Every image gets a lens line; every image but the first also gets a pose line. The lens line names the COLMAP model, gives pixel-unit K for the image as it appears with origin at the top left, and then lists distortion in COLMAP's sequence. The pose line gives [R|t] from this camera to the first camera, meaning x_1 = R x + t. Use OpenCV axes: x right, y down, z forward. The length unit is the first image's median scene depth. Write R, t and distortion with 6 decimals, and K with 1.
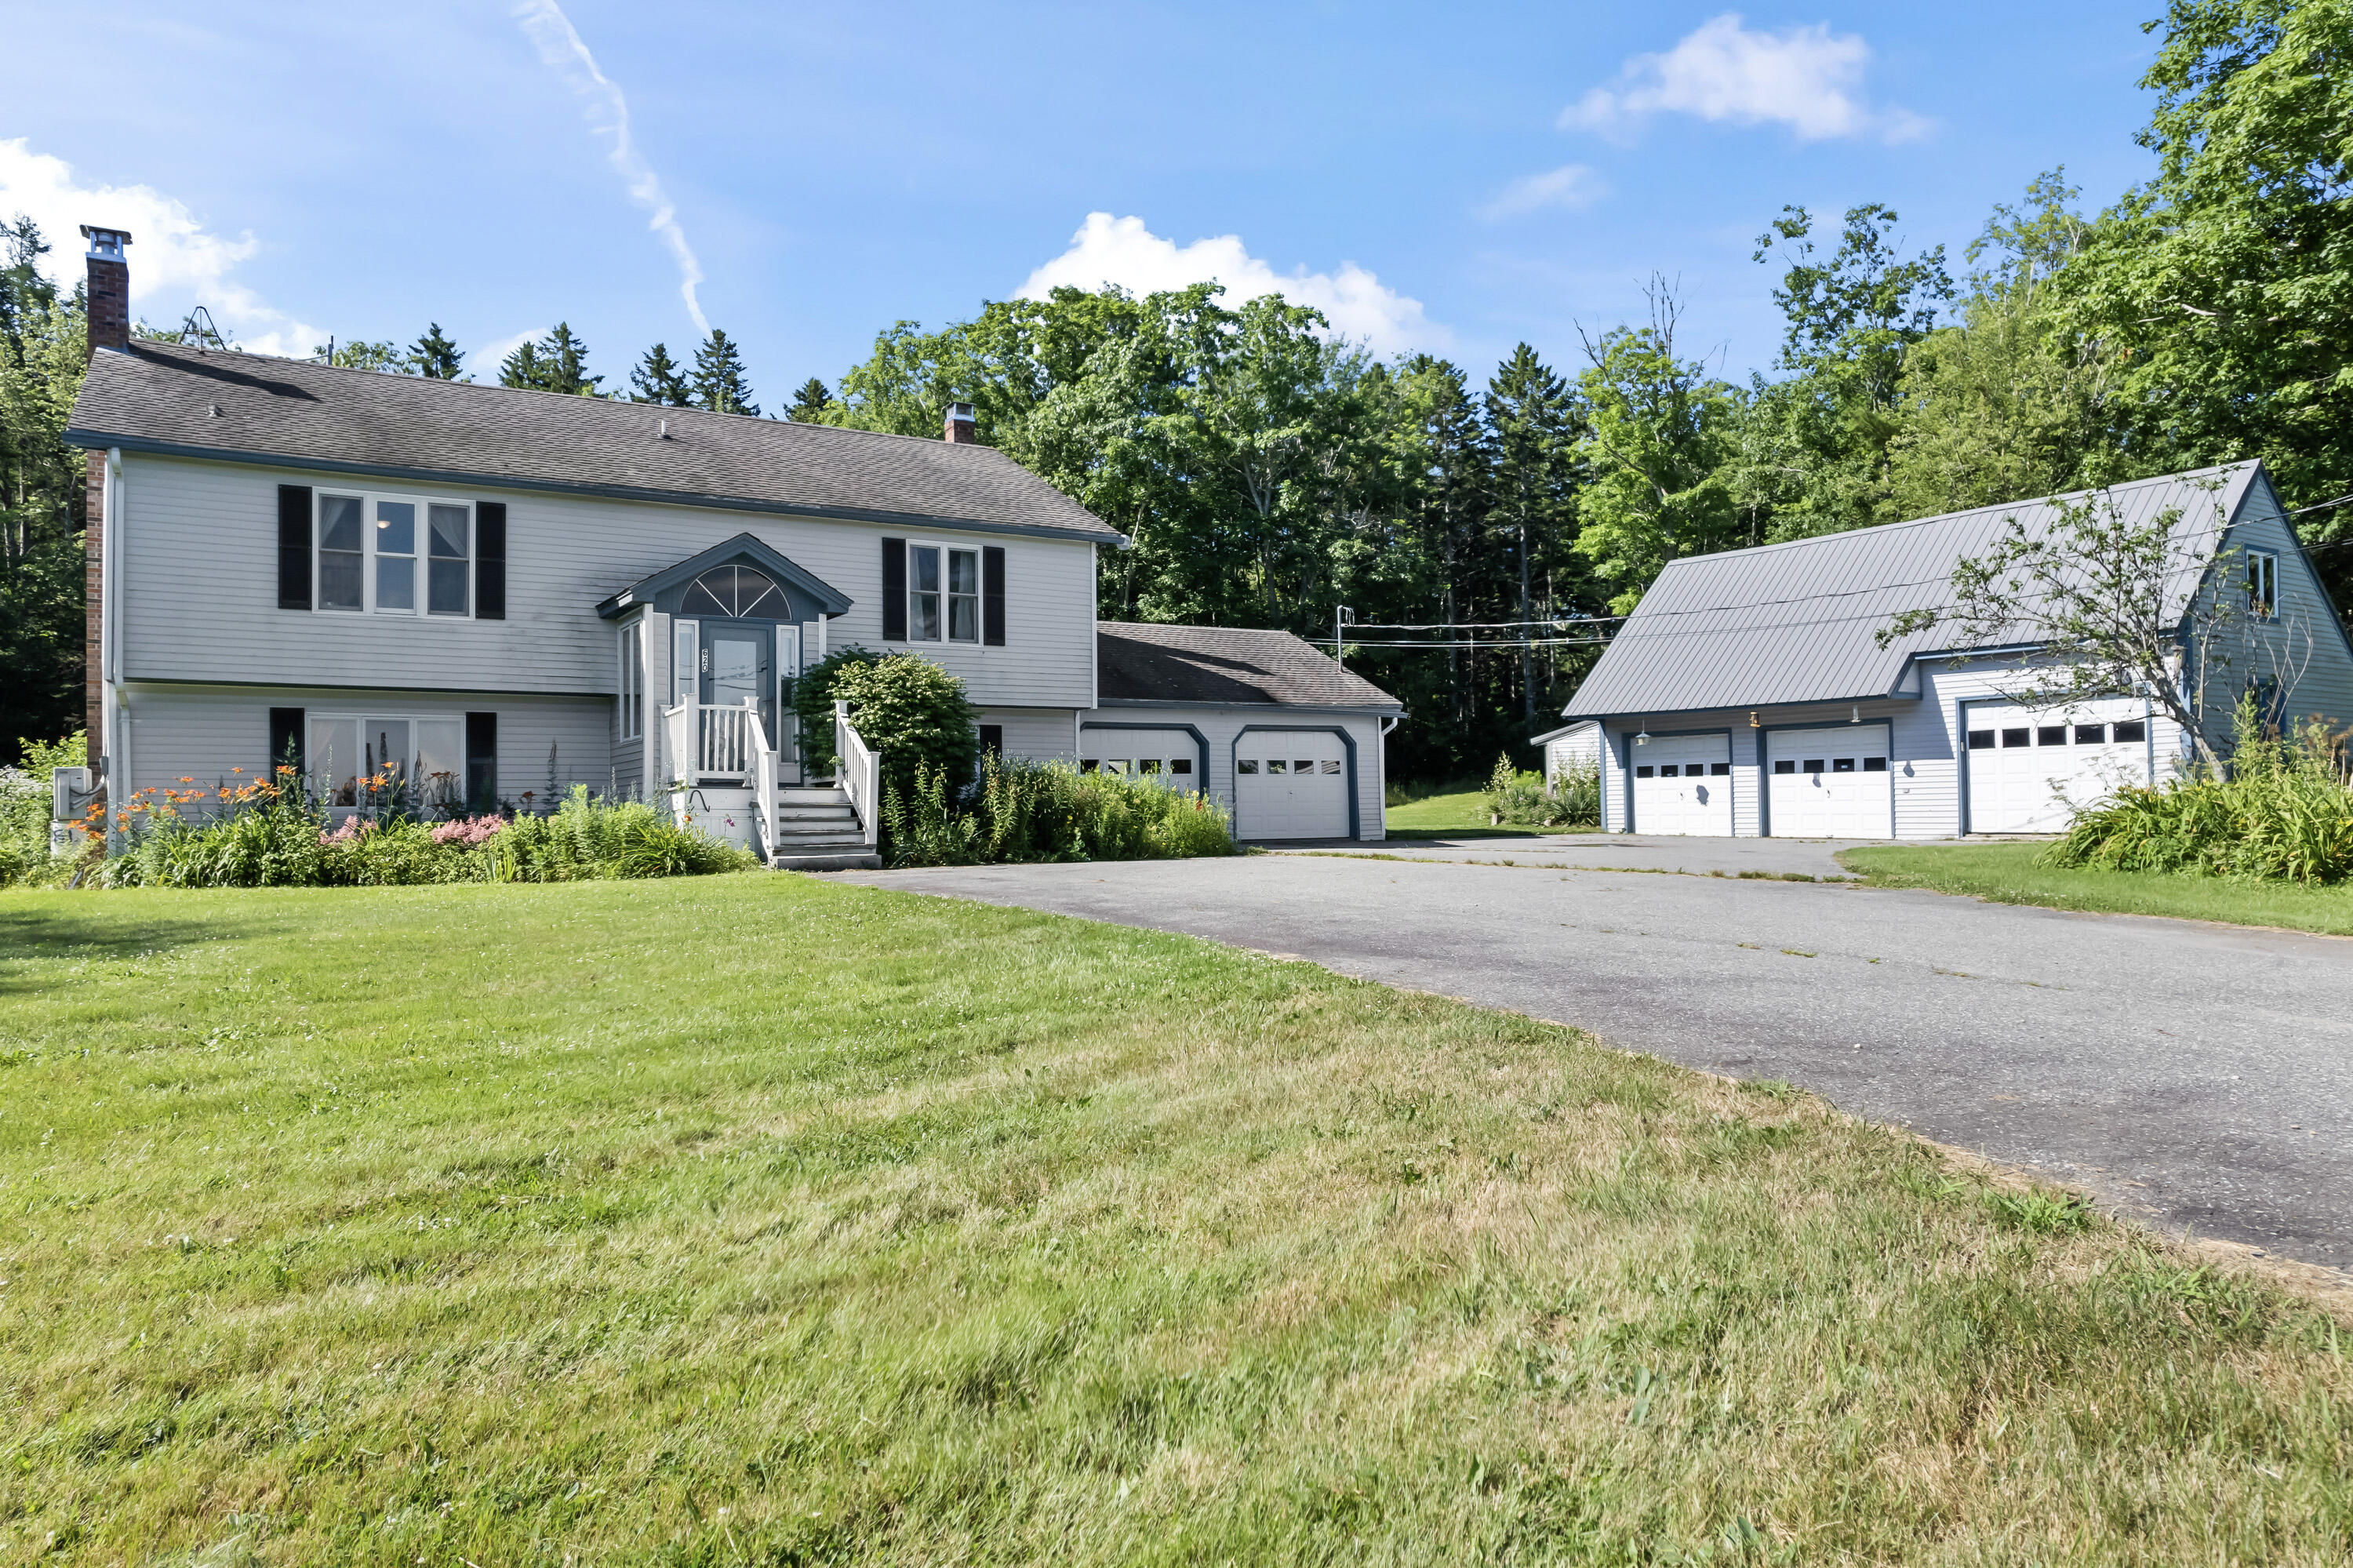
lens RADIAL K [[1506.9, 0, 1175.5], [0, 1506.9, 805.7], [0, 0, 1]] dist [-0.068928, 0.059084]
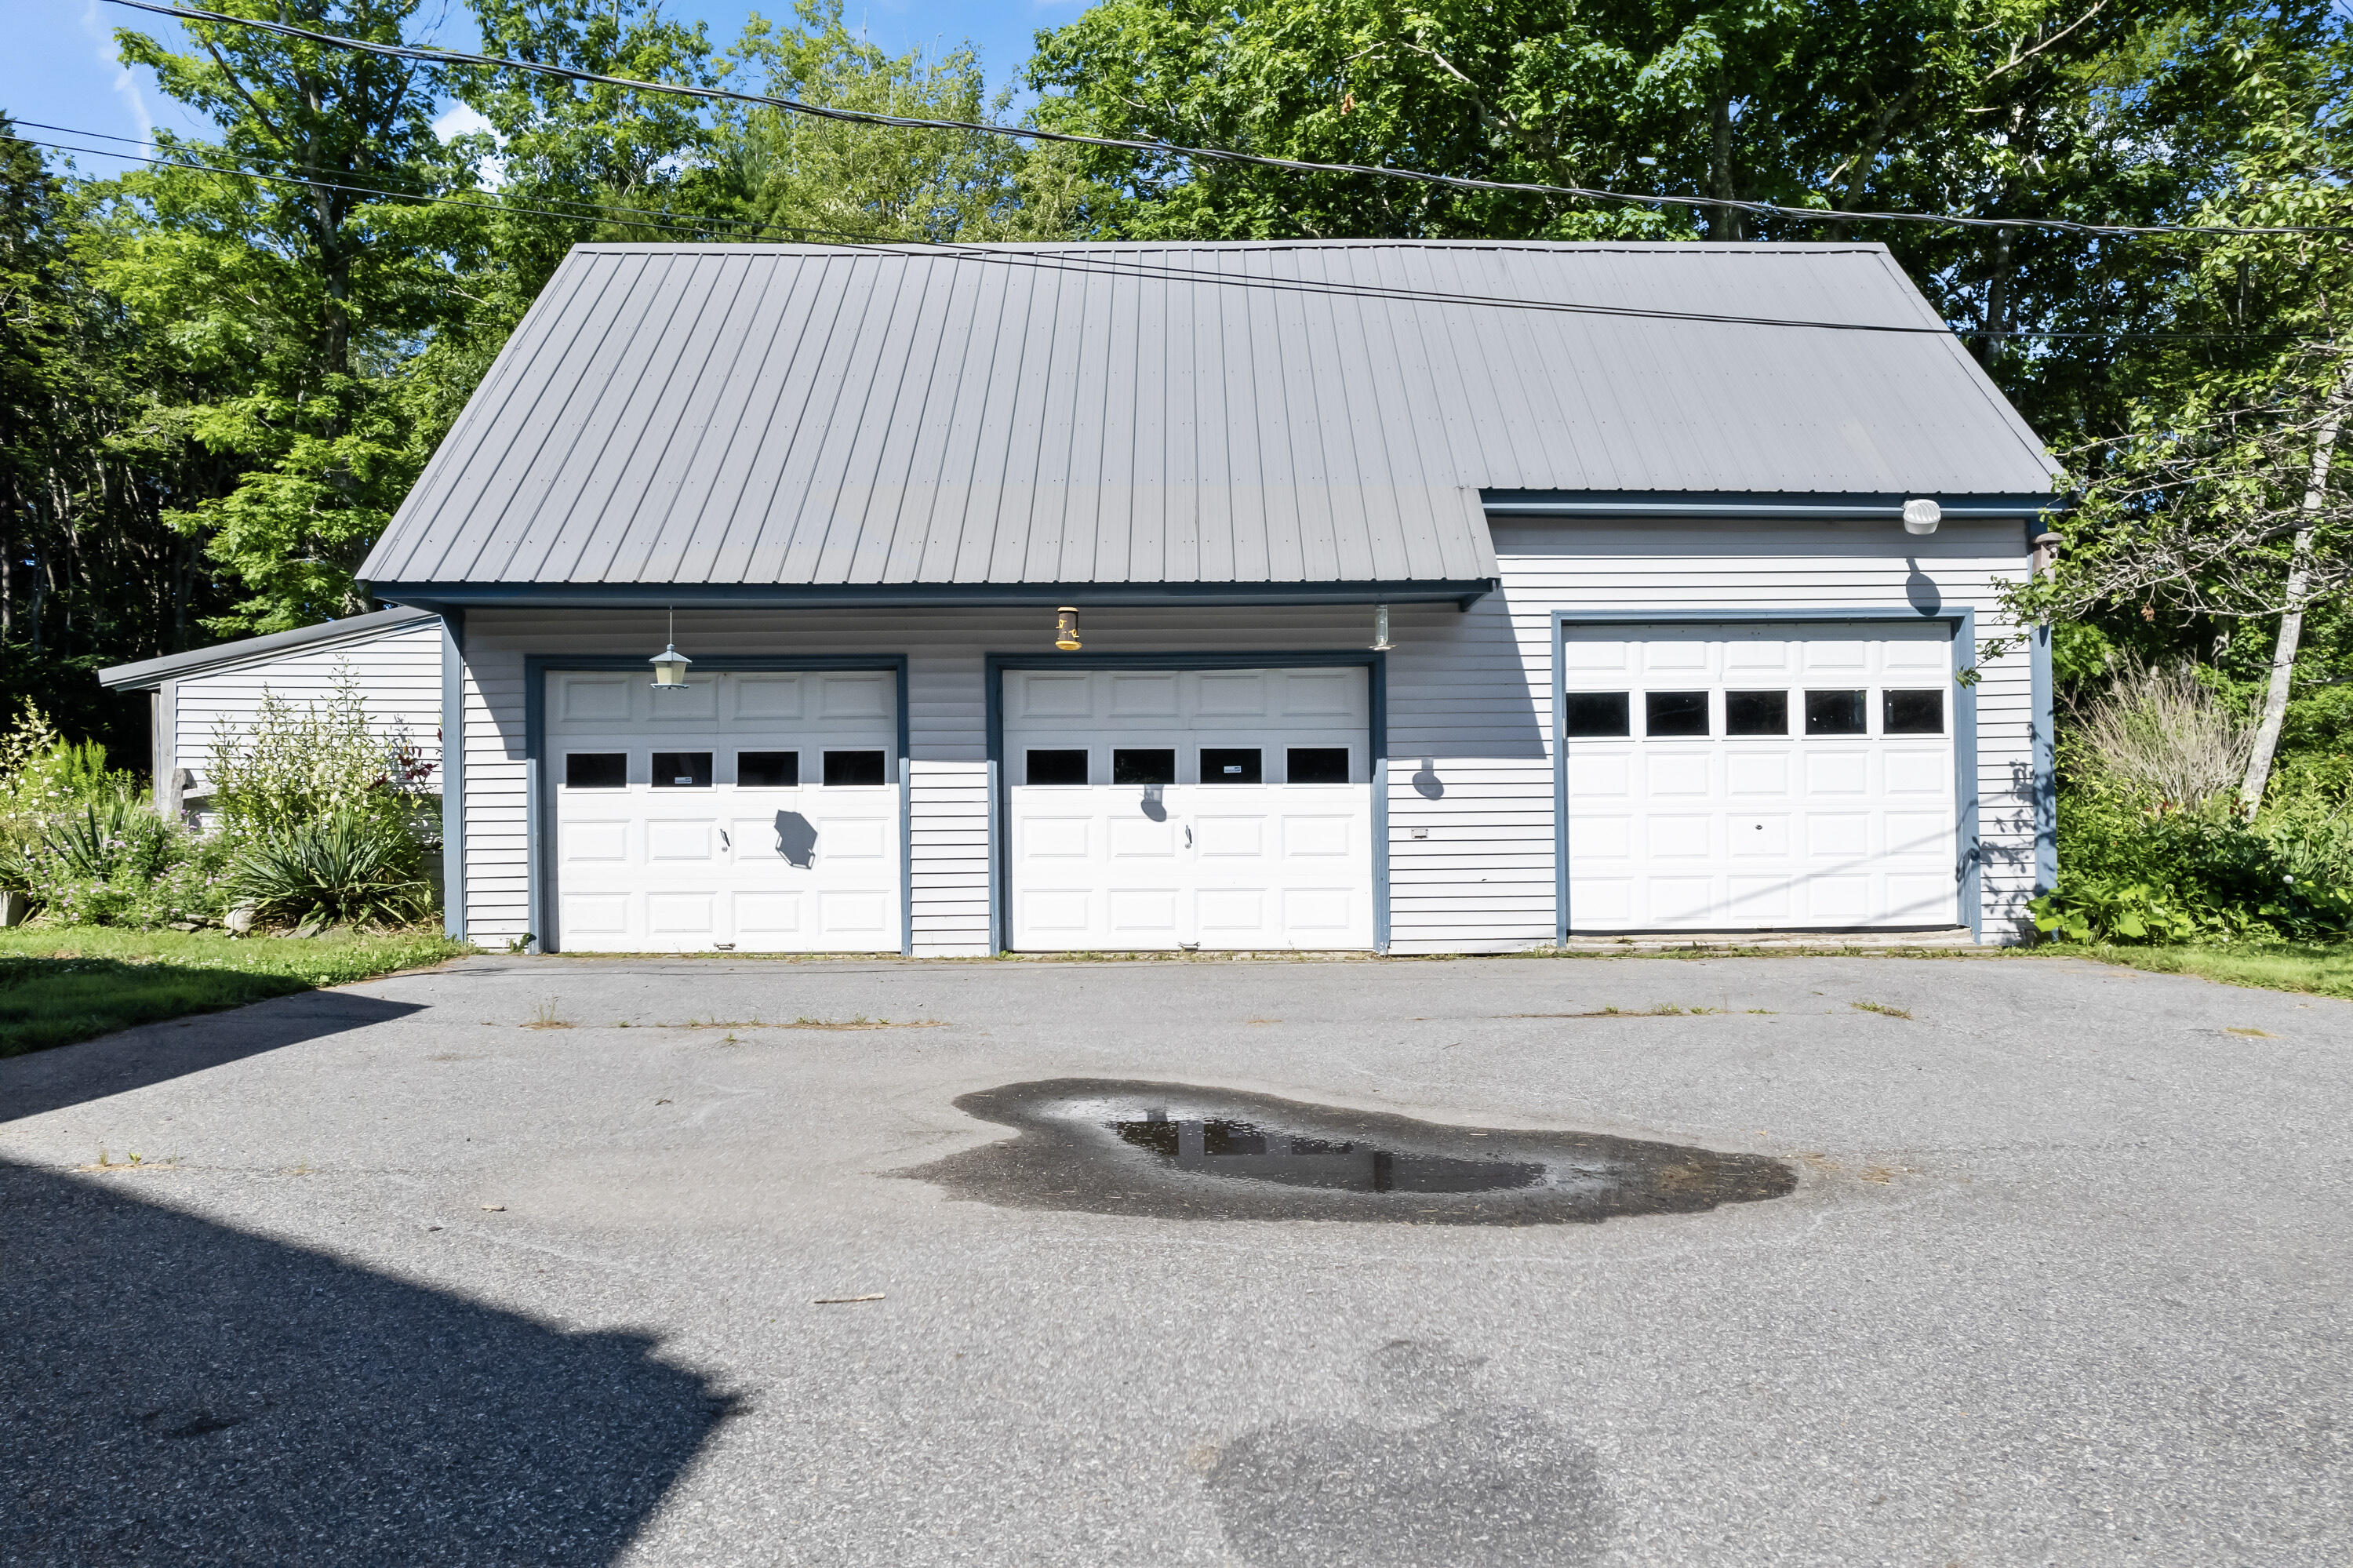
lens RADIAL K [[1506.9, 0, 1175.5], [0, 1506.9, 805.7], [0, 0, 1]] dist [-0.068928, 0.059084]
pose [[0.529918, 0.021864, 0.847767, 0.110055], [-0.002452, 0.999703, -0.024250, -0.007485], [-0.848045, 0.010771, 0.529815, 0.812912]]
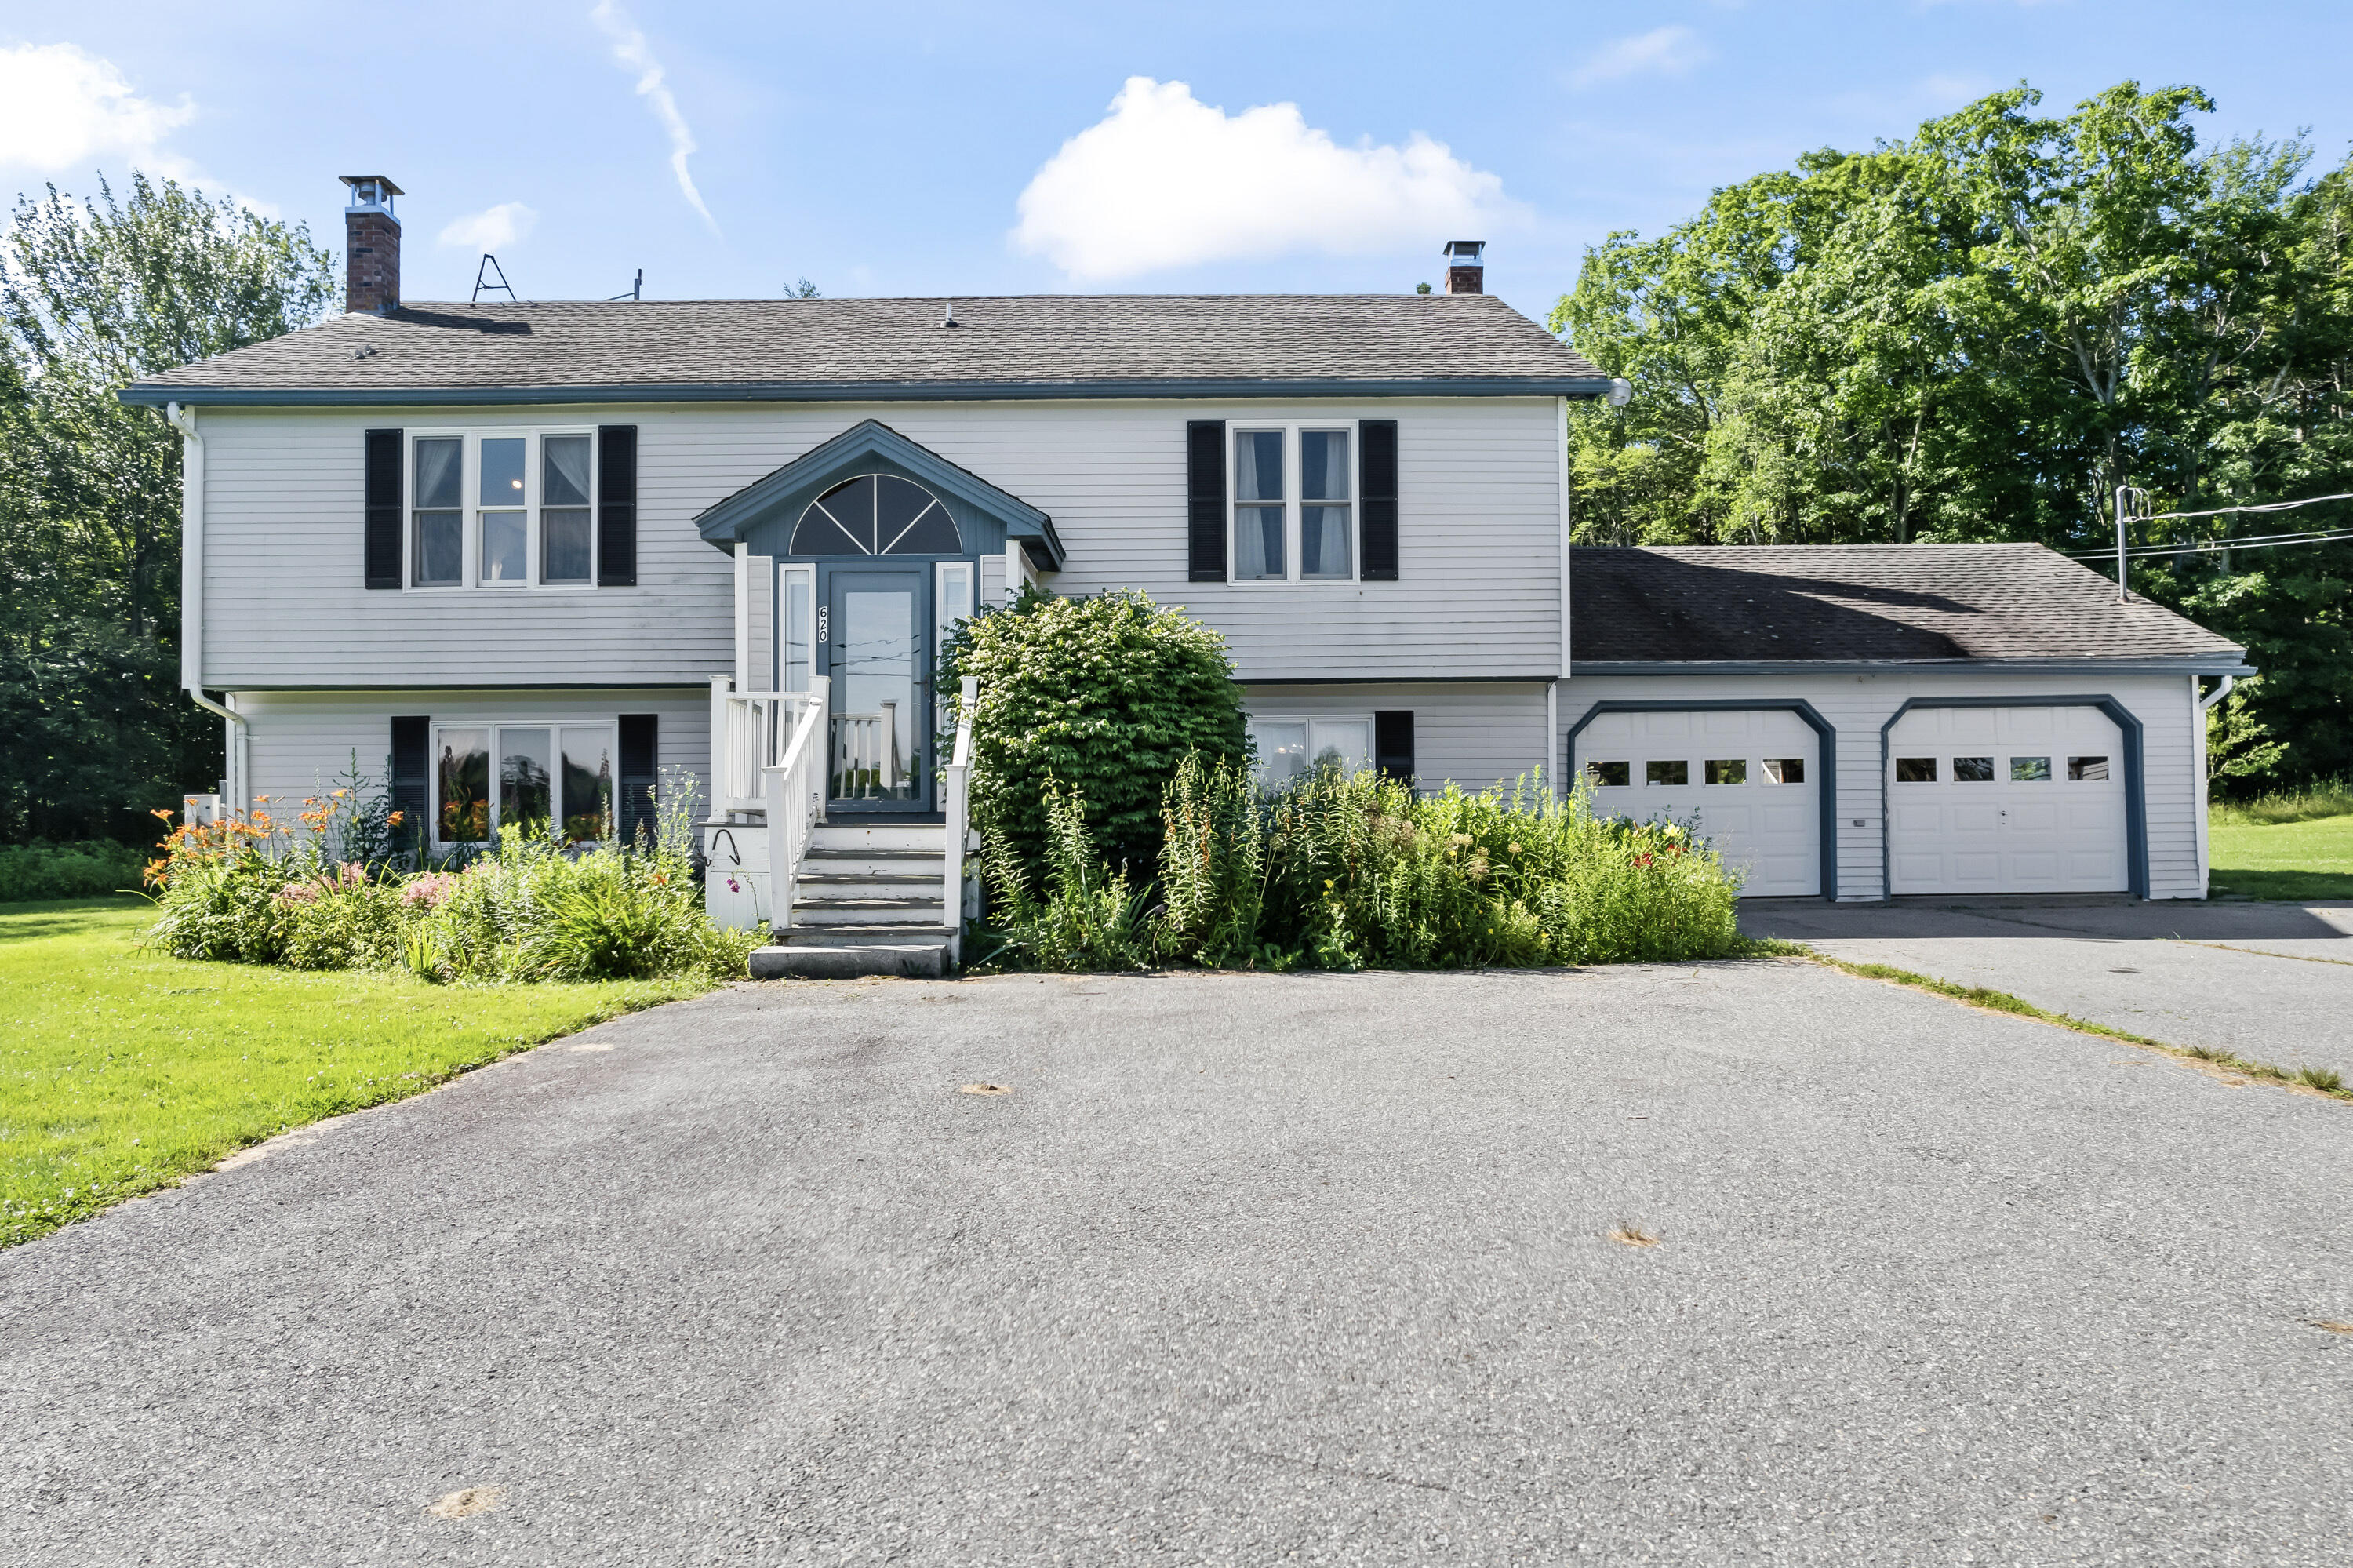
lens RADIAL K [[1506.9, 0, 1175.5], [0, 1506.9, 805.7], [0, 0, 1]] dist [-0.068928, 0.059084]
pose [[0.851636, 0.002771, -0.524126, 0.107496], [0.000237, 0.999984, 0.005671, -0.015341], [0.524133, -0.004953, 0.851622, 0.362751]]
